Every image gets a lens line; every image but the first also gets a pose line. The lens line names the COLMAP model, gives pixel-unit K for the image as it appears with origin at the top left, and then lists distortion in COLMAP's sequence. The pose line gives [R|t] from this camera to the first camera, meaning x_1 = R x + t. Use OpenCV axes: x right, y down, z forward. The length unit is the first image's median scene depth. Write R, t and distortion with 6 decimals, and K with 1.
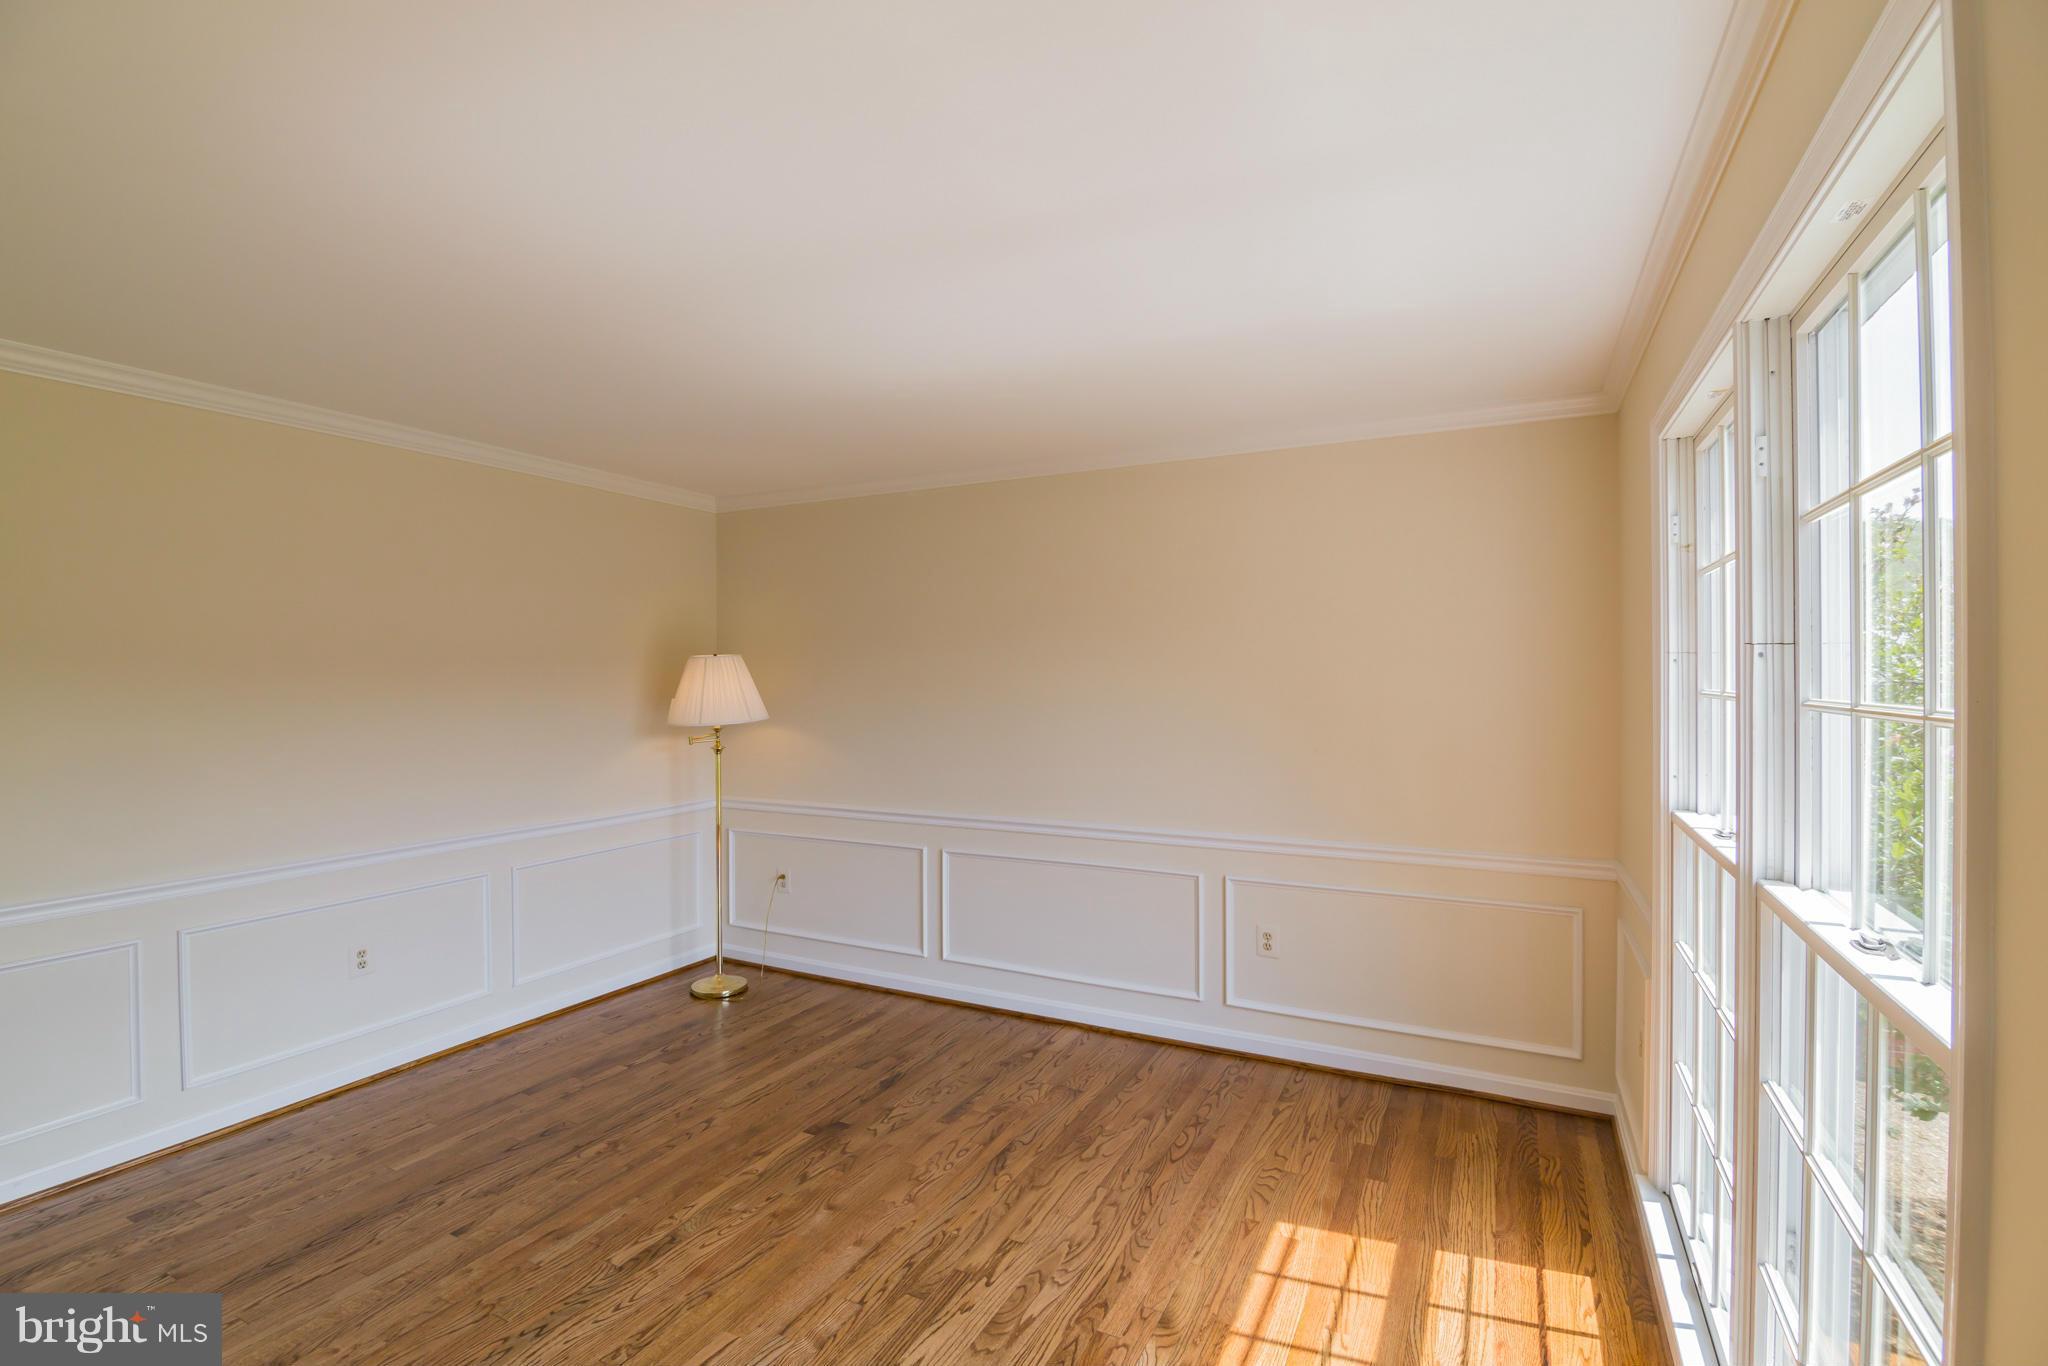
lens RADIAL K [[930.3, 0, 1035.4], [0, 930.3, 680.8], [0, 0, 1]] dist [-0.016937, -0.000096]
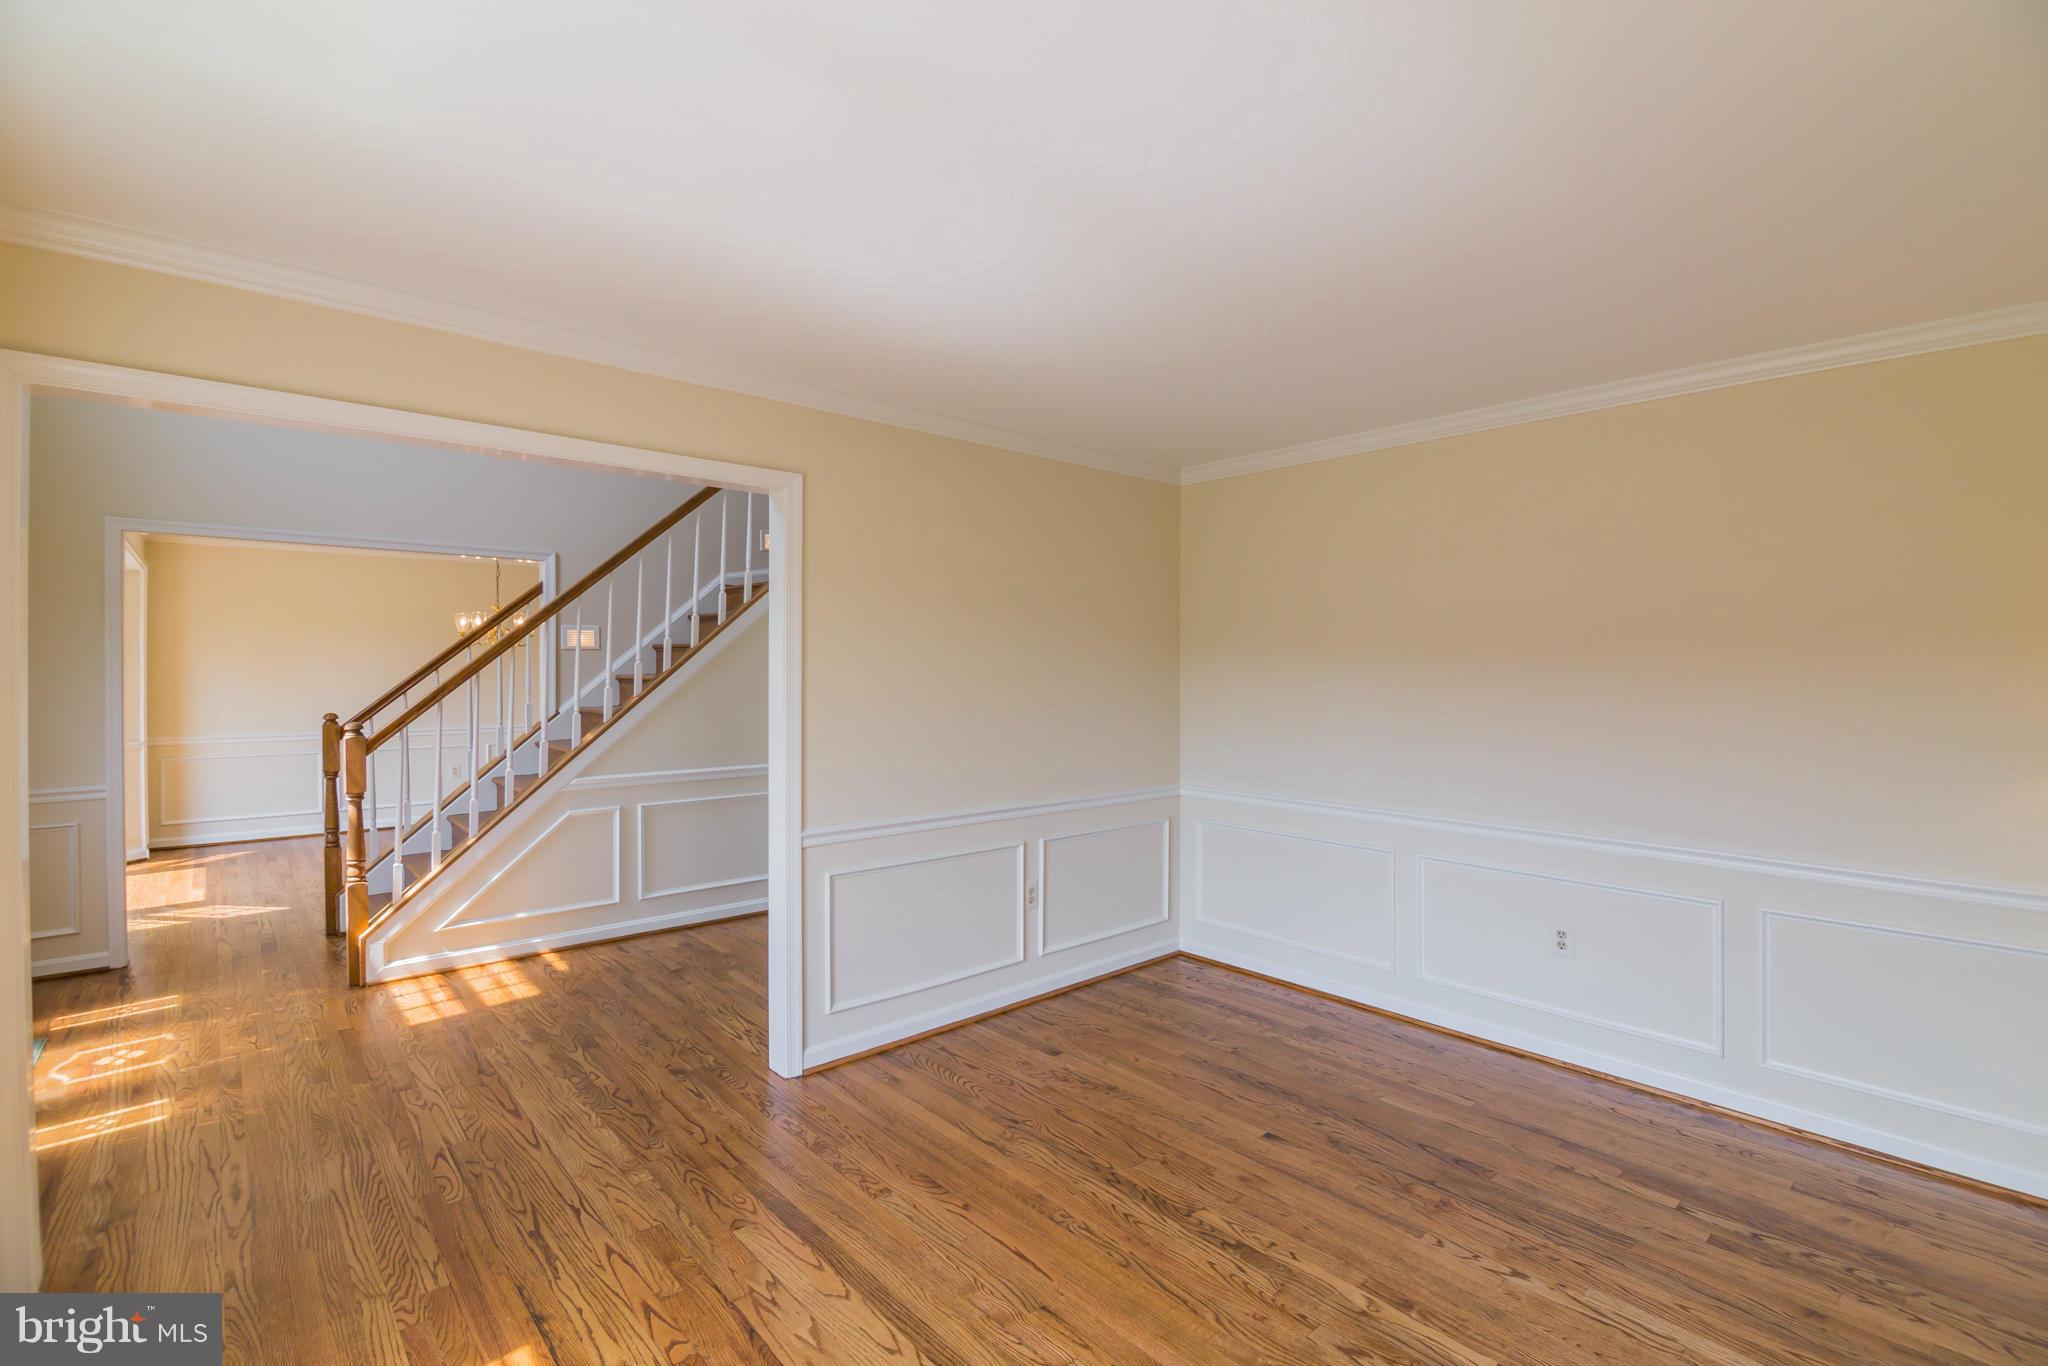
lens RADIAL K [[930.3, 0, 1026.4], [0, 930.3, 680.5], [0, 0, 1]] dist [-0.016937, -0.000096]
pose [[-0.361030, 0.018079, -0.932379, 0.423629], [-0.010480, 0.999670, 0.023442, 0.007308], [0.932495, 0.018234, -0.360721, 0.874052]]
